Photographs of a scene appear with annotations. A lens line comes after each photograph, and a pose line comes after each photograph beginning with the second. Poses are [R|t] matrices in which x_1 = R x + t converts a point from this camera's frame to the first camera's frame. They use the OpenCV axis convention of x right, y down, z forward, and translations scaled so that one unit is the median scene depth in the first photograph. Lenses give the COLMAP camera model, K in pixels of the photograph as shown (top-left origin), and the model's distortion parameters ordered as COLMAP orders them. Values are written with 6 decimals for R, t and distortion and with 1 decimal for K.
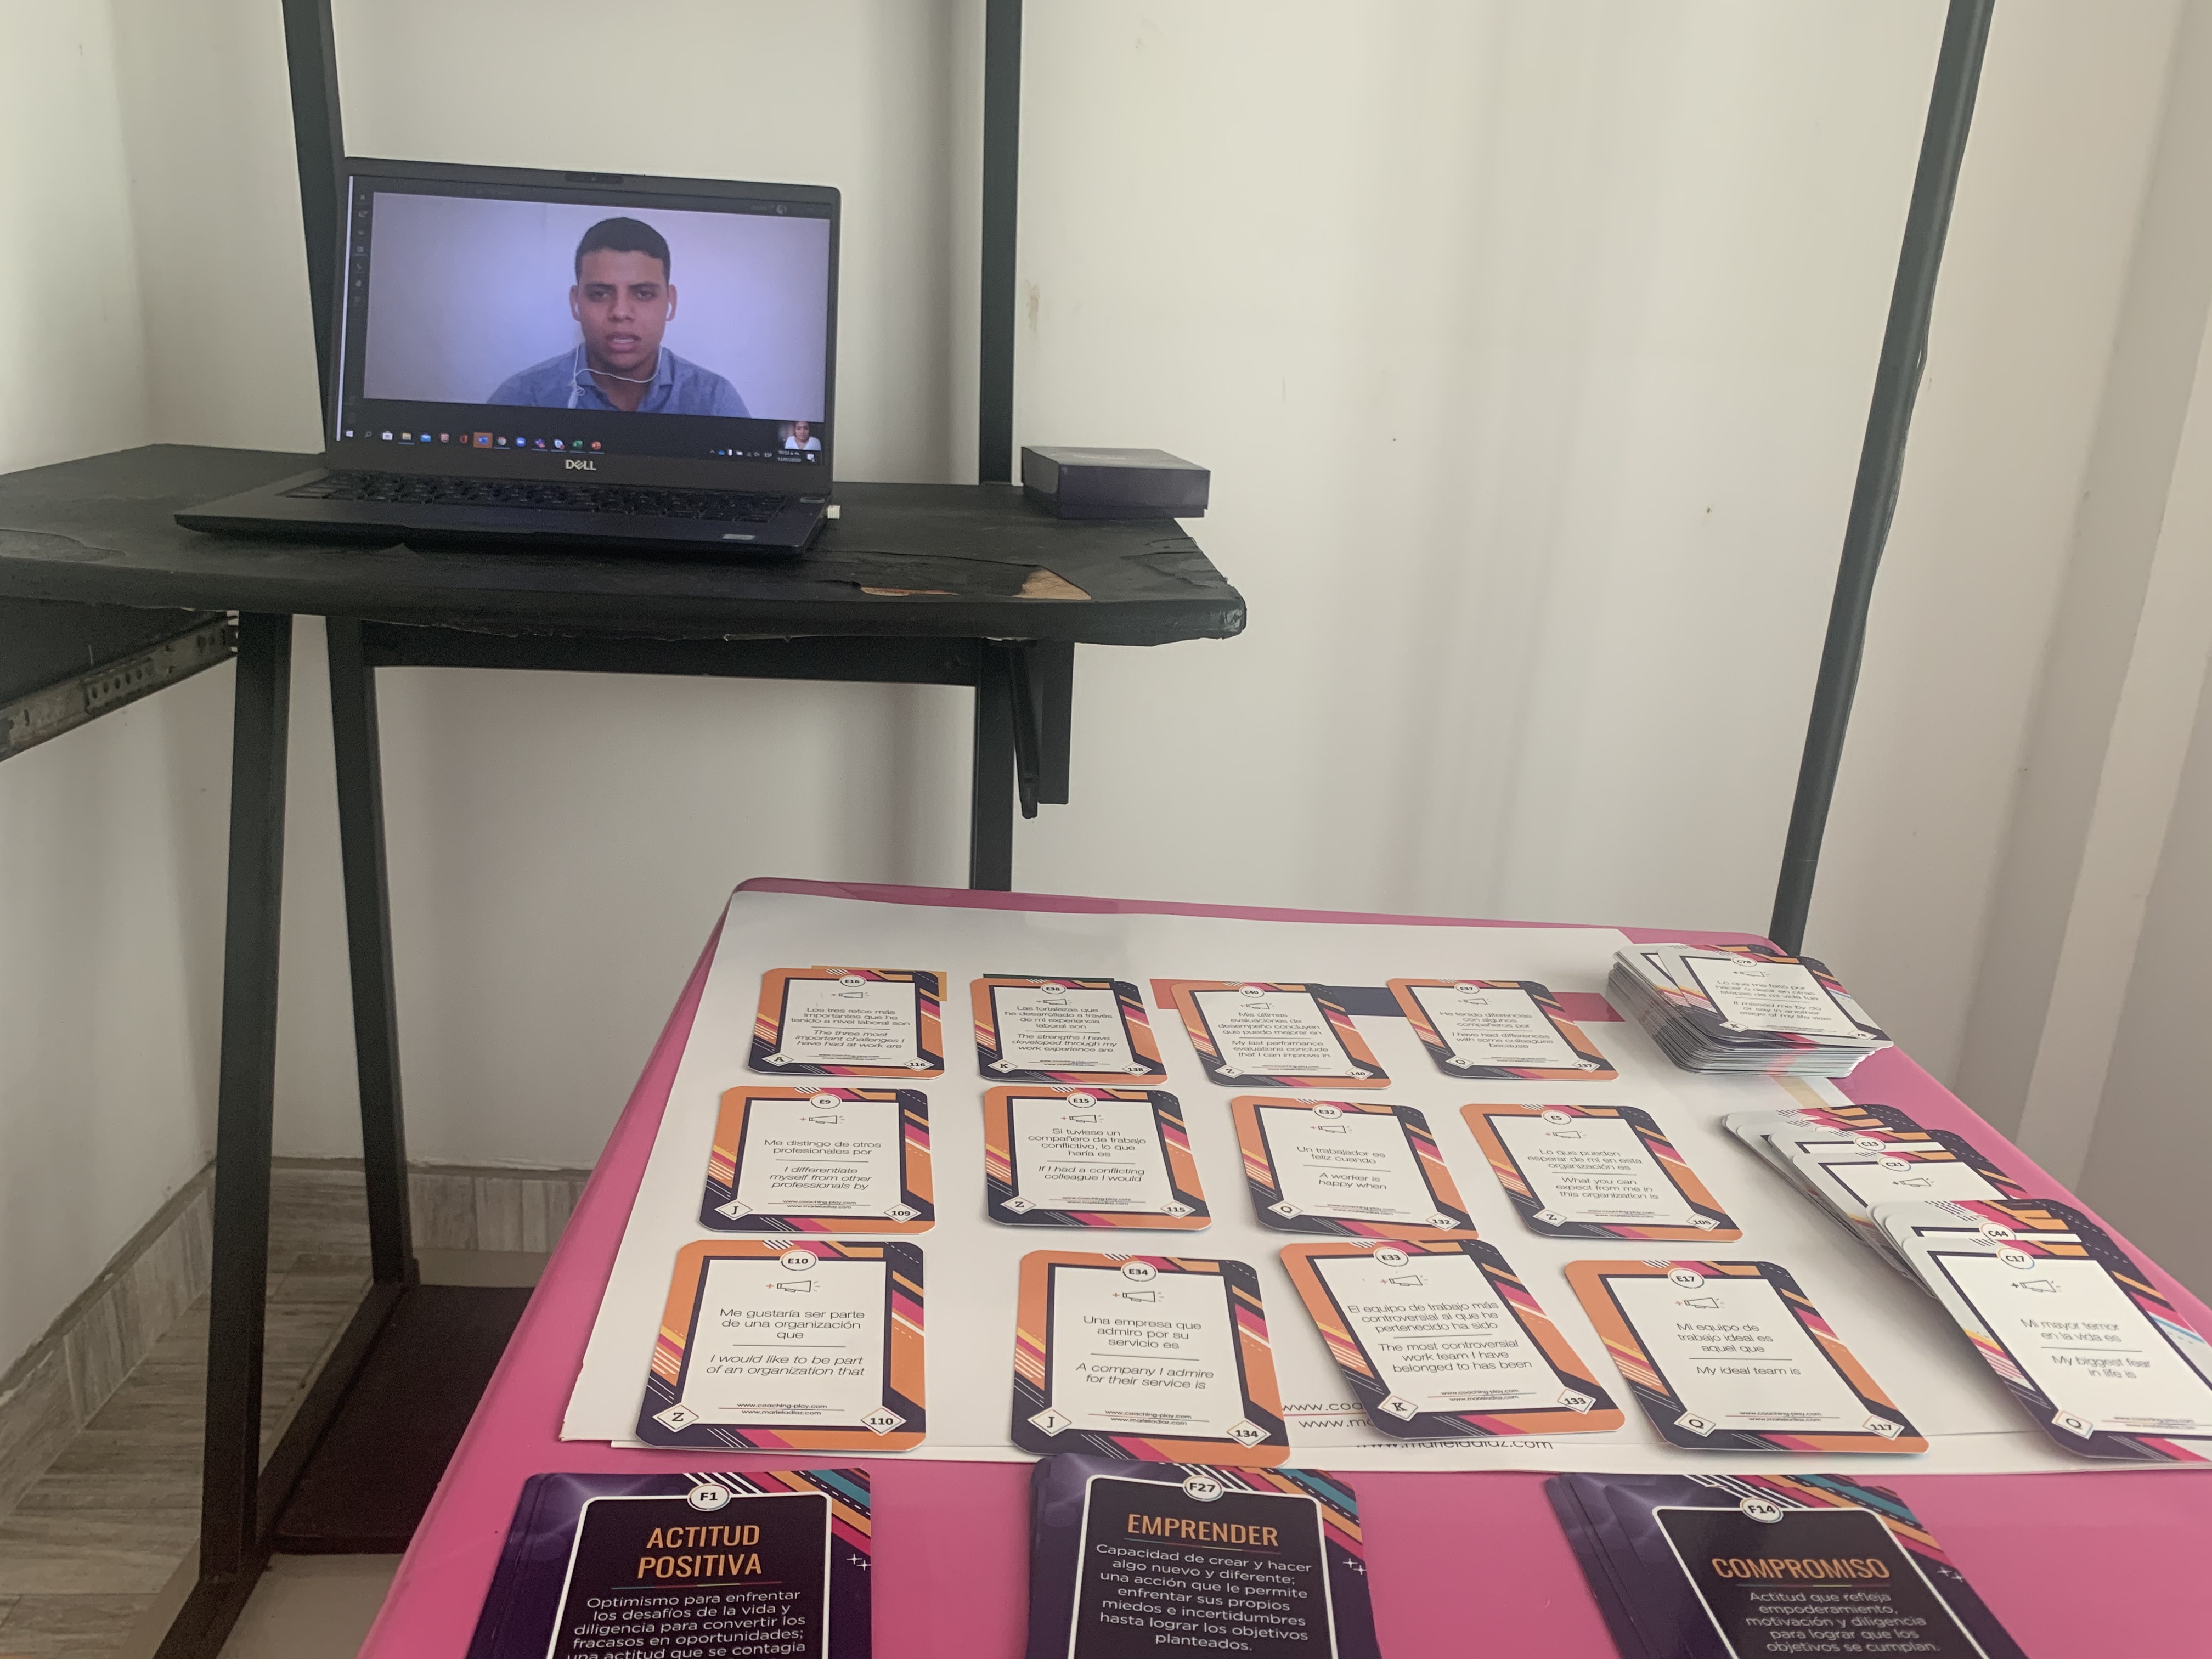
lens RADIAL K [[1658.4, 0, 1095.4], [0, 1658.4, 799.2], [0, 0, 1]] dist [0.004730, -0.010040]
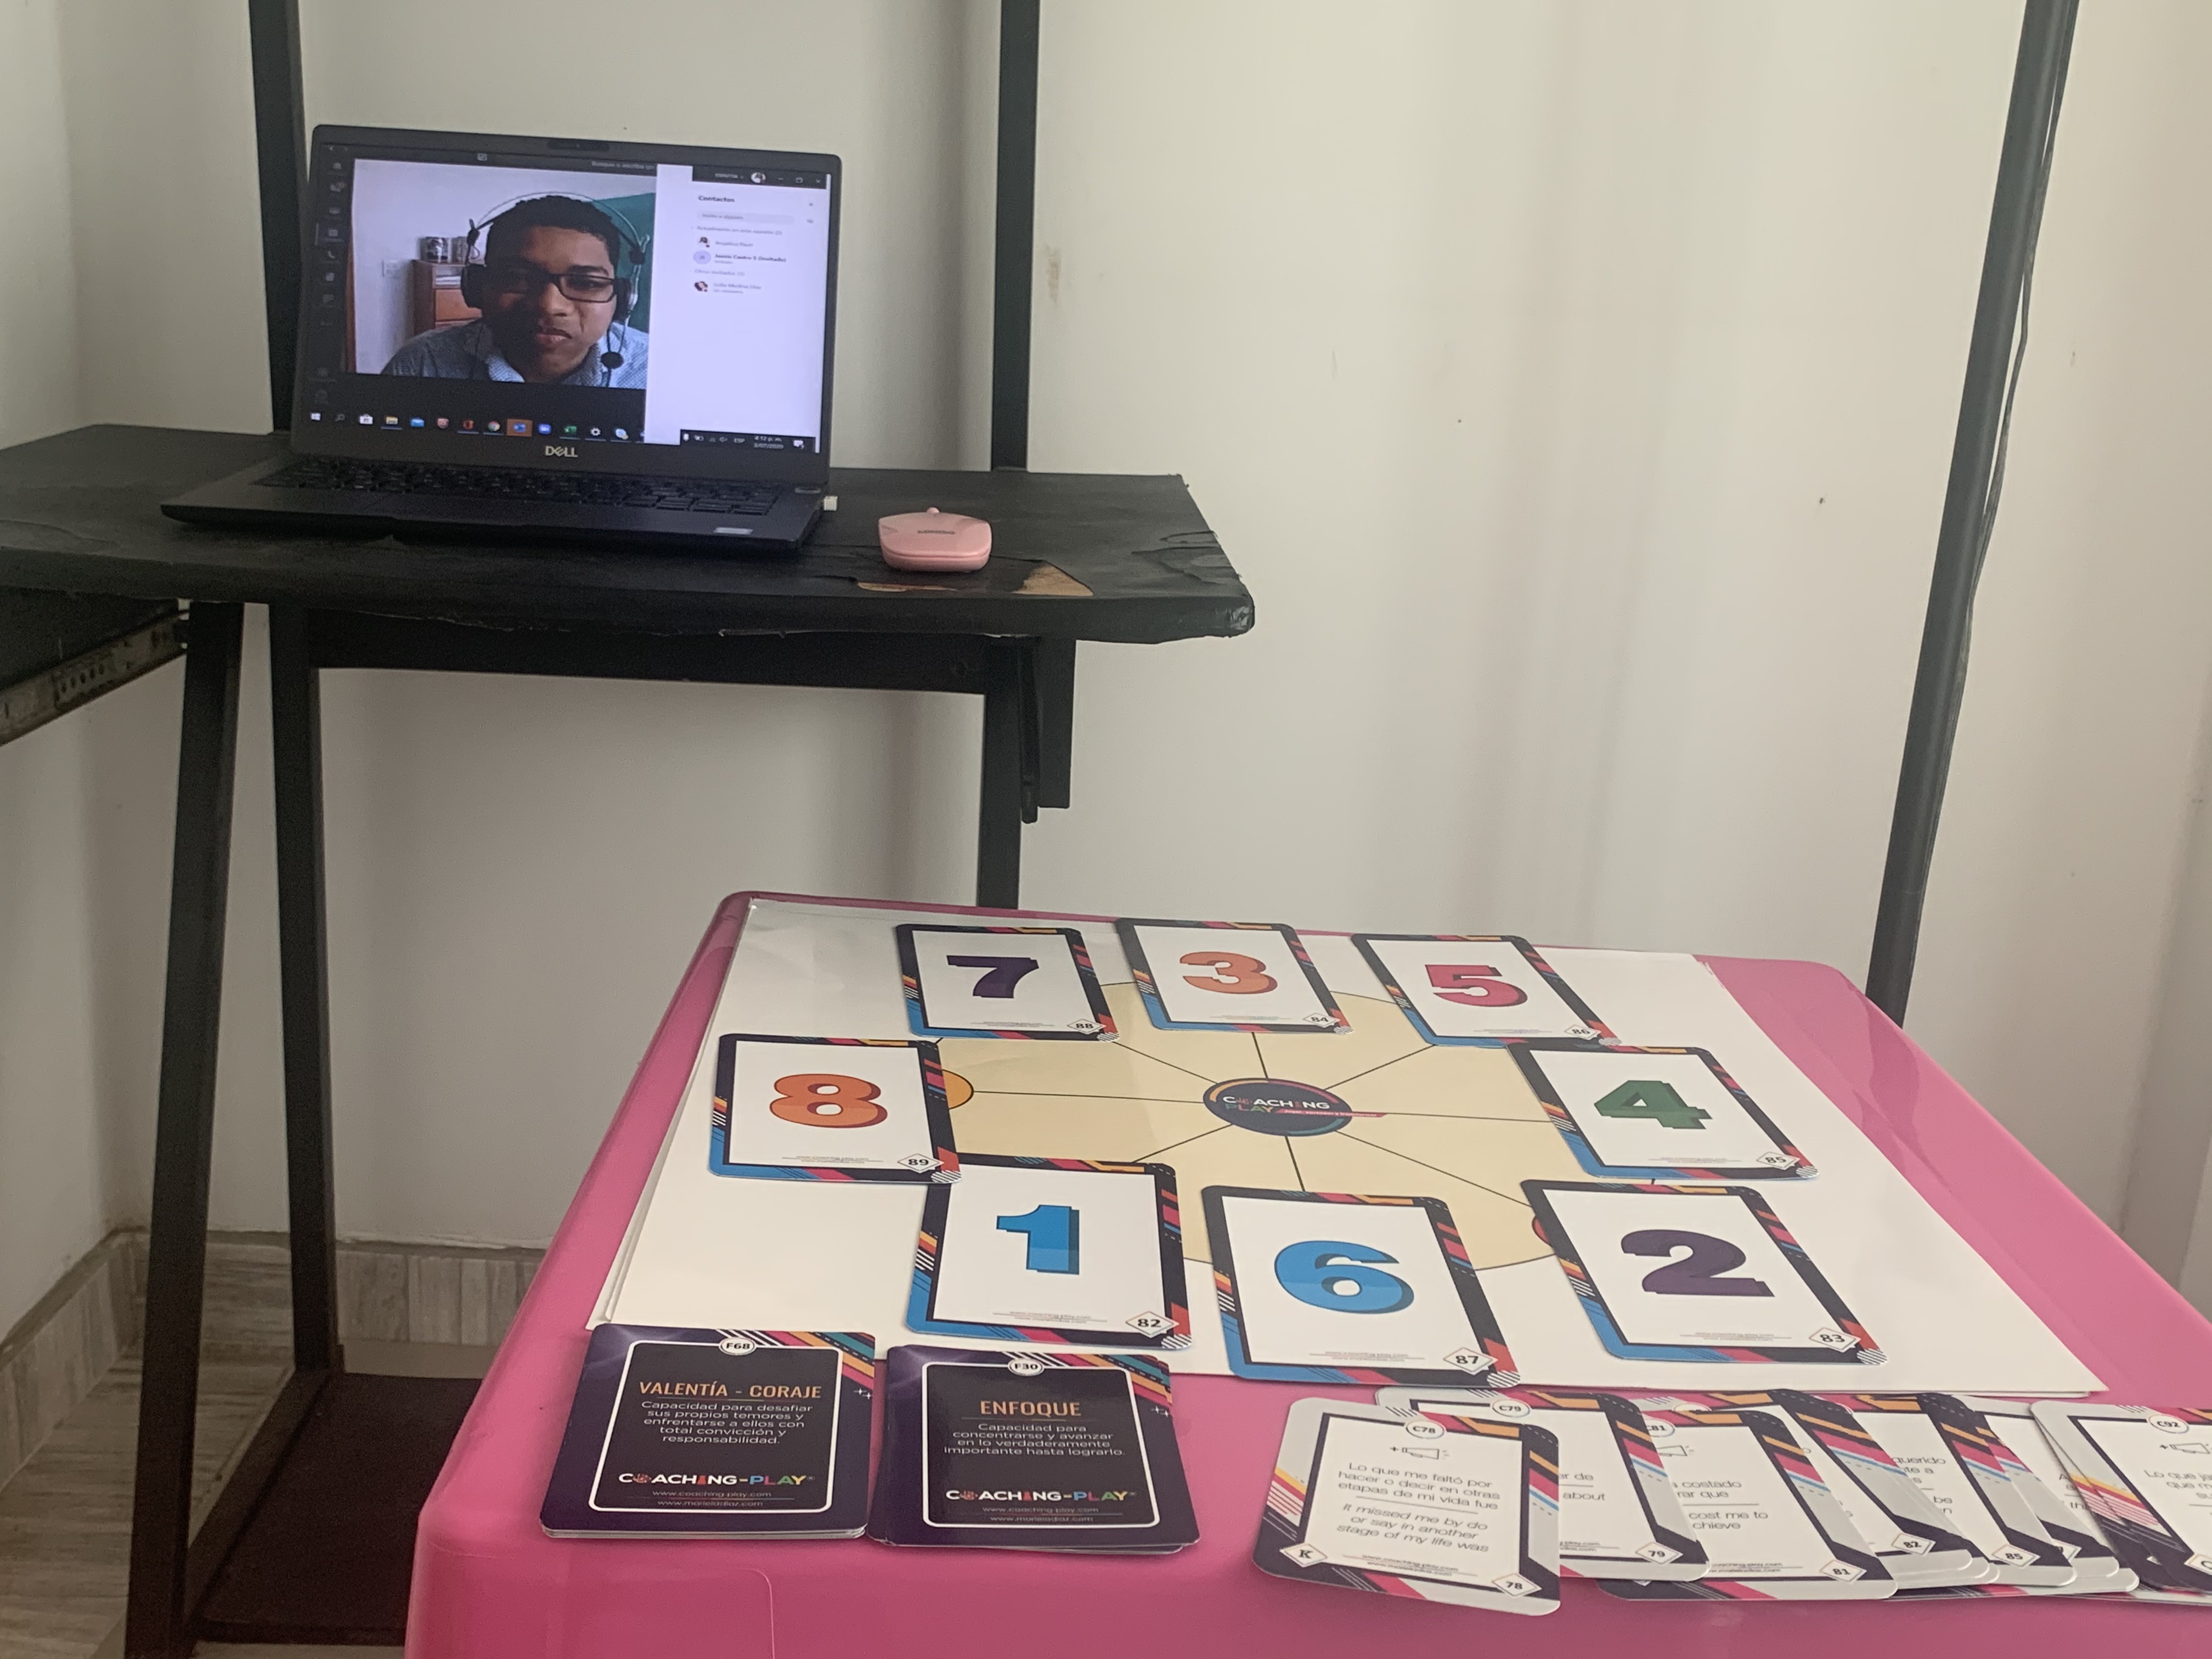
lens RADIAL K [[2233.2, 0, 1106.0], [0, 2233.2, 829.5], [0, 0, 1]] dist [0.049697, -0.024371]
pose [[0.999710, 0.007104, -0.022994, 0.026219], [-0.007584, 0.999754, -0.020860, 0.034465], [0.022840, 0.021029, 0.999518, -0.244795]]
